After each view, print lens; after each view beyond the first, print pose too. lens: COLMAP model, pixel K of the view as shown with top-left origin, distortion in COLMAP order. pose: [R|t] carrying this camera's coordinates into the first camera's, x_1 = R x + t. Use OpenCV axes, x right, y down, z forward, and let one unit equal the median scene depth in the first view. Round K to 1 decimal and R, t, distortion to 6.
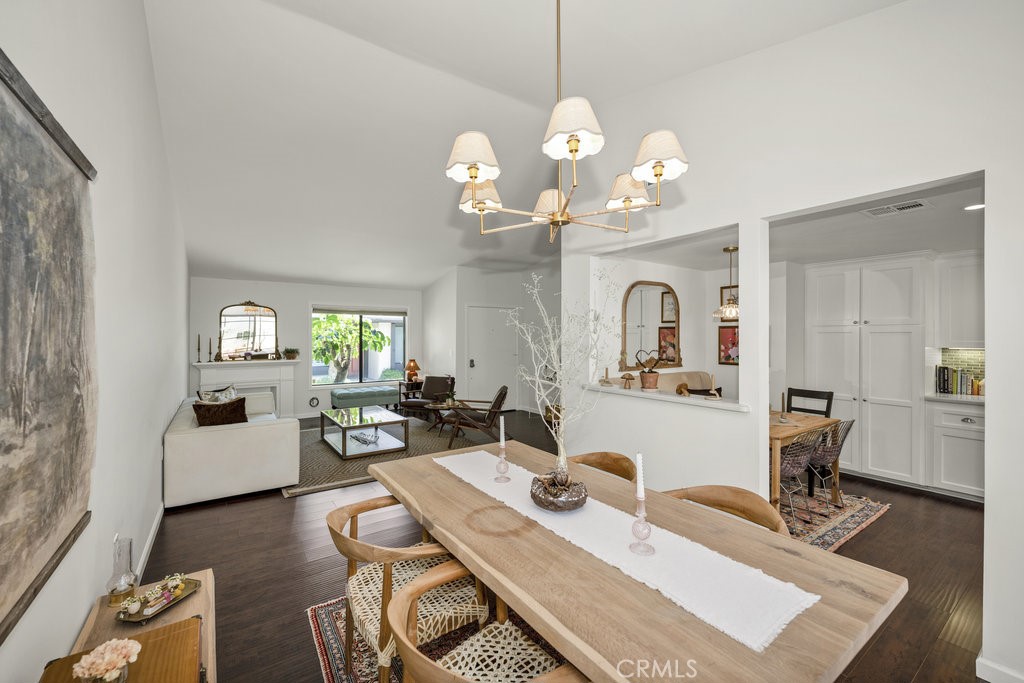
lens RADIAL K [[416.6, 0, 515.8], [0, 416.6, 336.0], [0, 0, 1]] dist [0.003342, 0.000121]
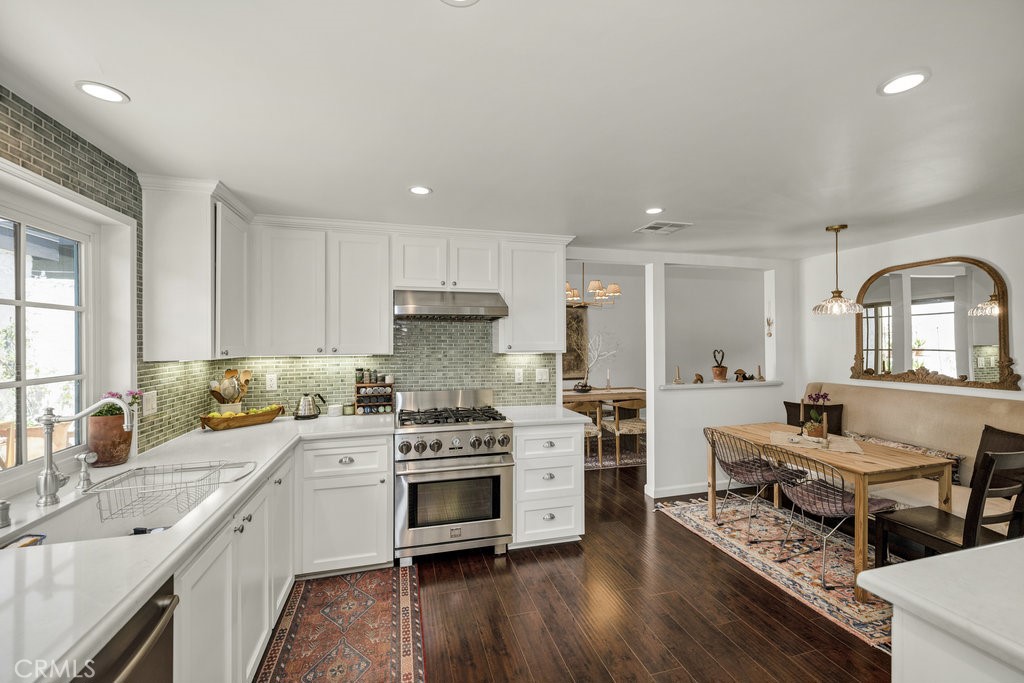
lens RADIAL K [[418.3, 0, 513.8], [0, 418.3, 346.0], [0, 0, 1]] dist [-0.000795, -0.000065]
pose [[-0.335162, 0.002109, -0.942158, 1.353005], [0.002933, 0.999995, 0.001195, 0.013439], [0.942156, -0.002363, -0.335167, 0.639818]]
